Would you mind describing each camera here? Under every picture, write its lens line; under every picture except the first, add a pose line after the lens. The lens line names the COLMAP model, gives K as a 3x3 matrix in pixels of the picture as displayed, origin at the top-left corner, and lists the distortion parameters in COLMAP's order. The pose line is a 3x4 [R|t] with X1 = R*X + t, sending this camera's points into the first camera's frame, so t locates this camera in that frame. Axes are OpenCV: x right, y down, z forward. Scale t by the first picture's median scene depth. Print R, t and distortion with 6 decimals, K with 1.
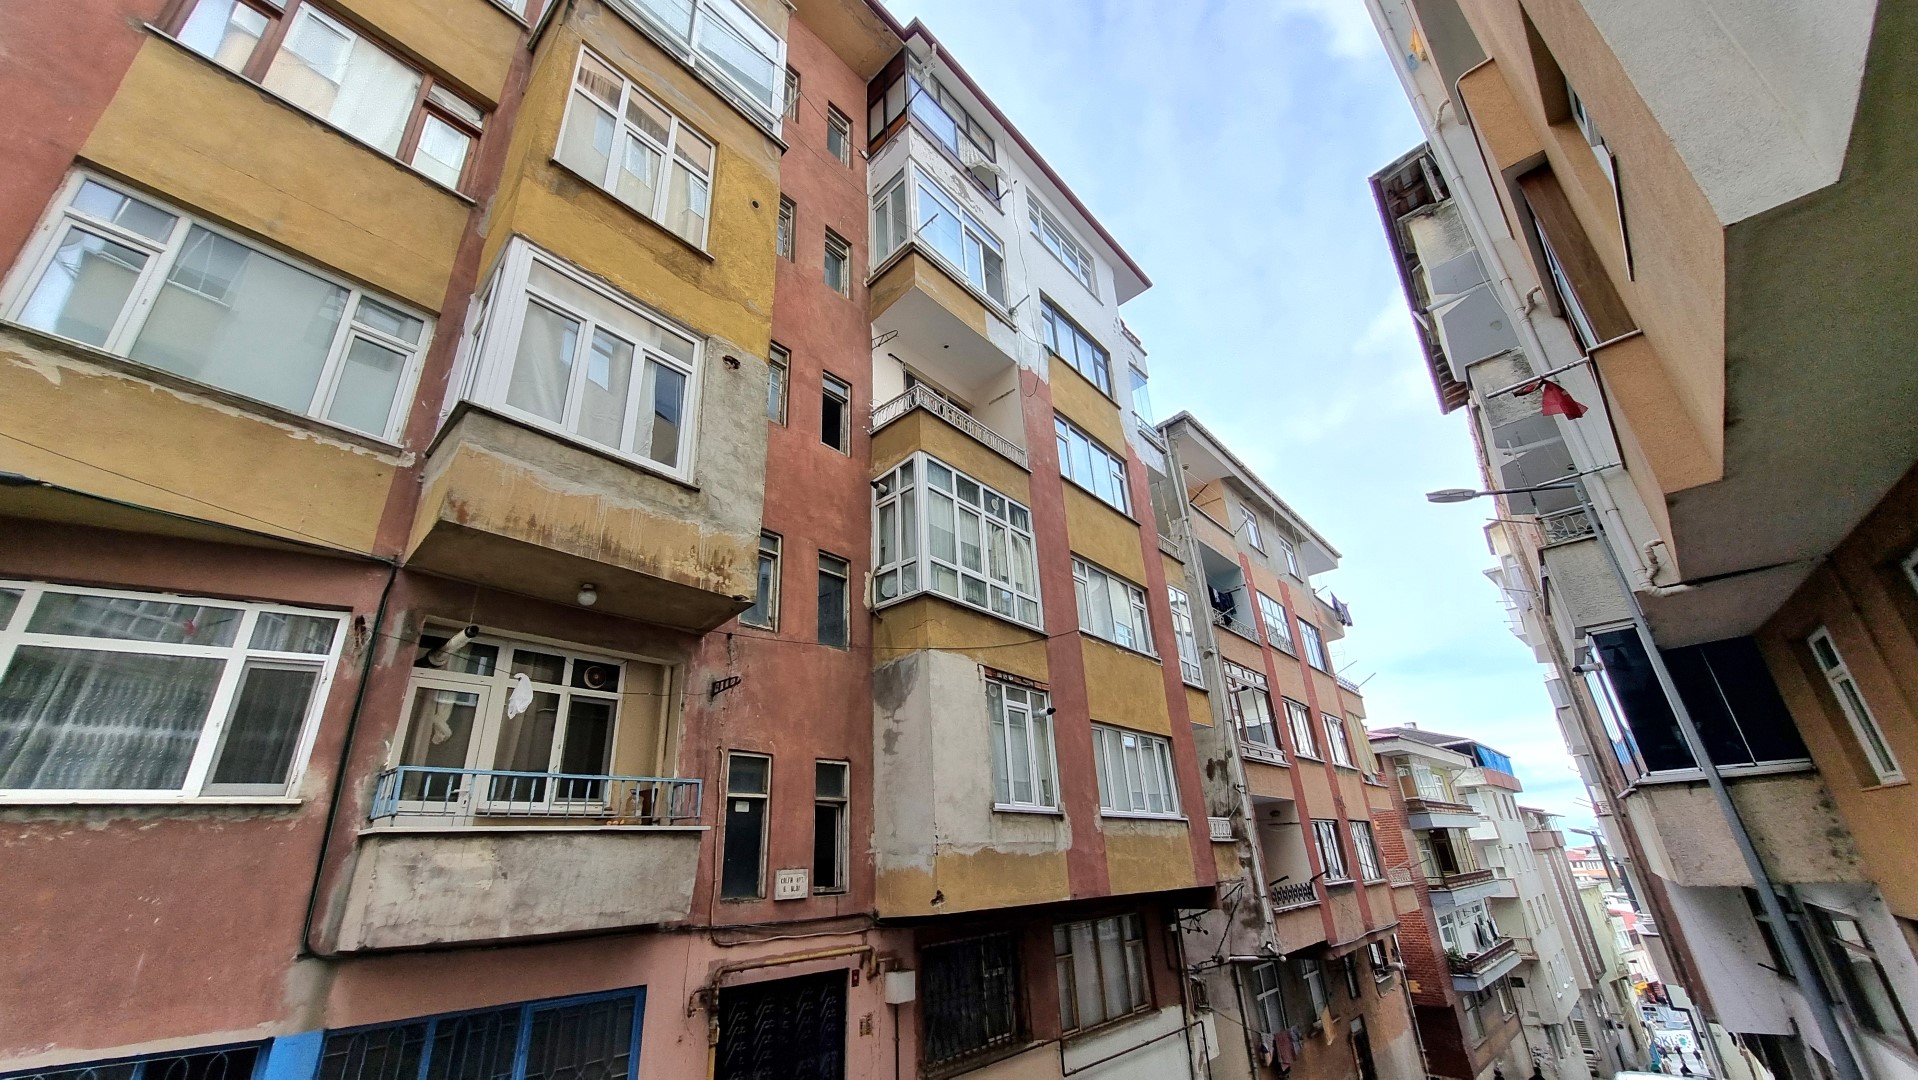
lens RADIAL K [[719.2, 0, 944.6], [0, 719.2, 564.6], [0, 0, 1]] dist [0.002941, -0.002554]
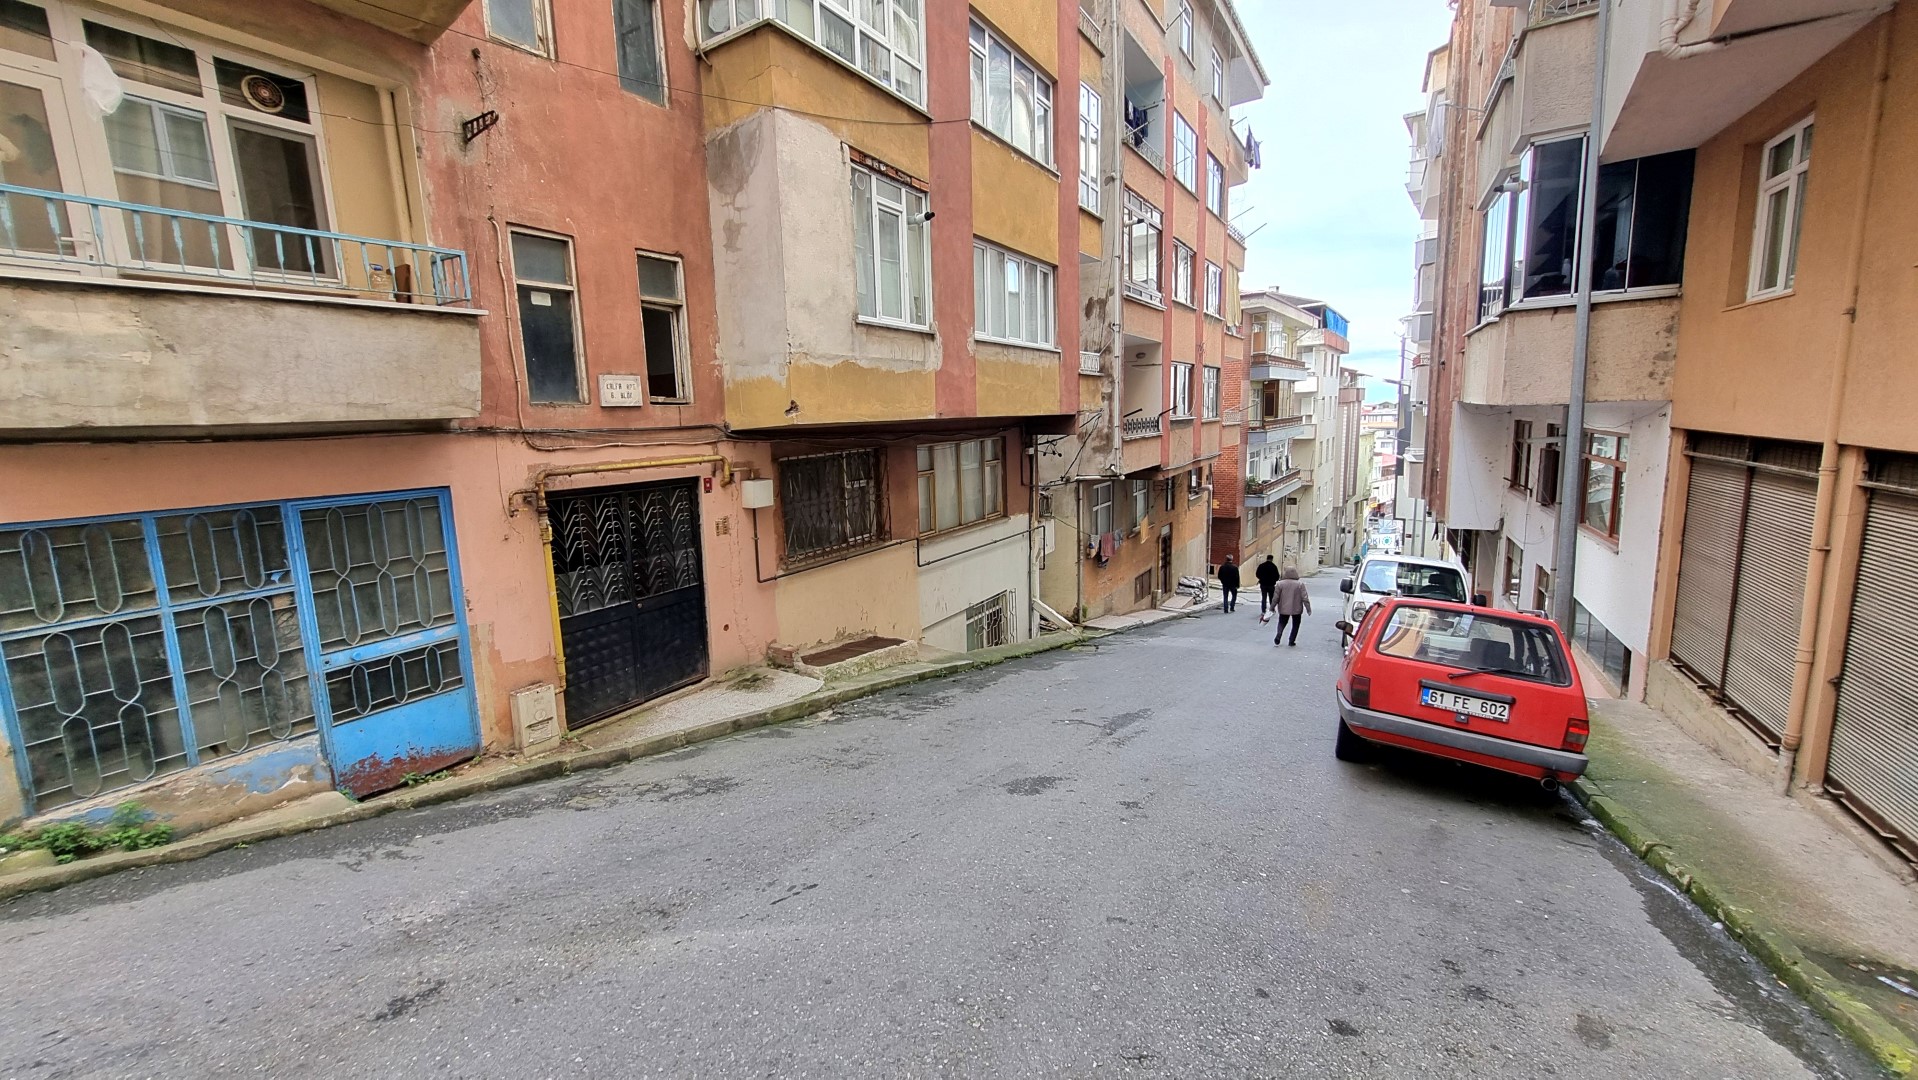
lens RADIAL K [[723.0, 0, 959.0], [0, 723.0, 540.0], [0, 0, 1]] dist [-0.000496, 0.000061]
pose [[0.983053, -0.013114, 0.182854, 0.021943], [-0.087772, 0.842013, 0.532268, 0.071326], [-0.160946, -0.539297, 0.826593, 0.083322]]
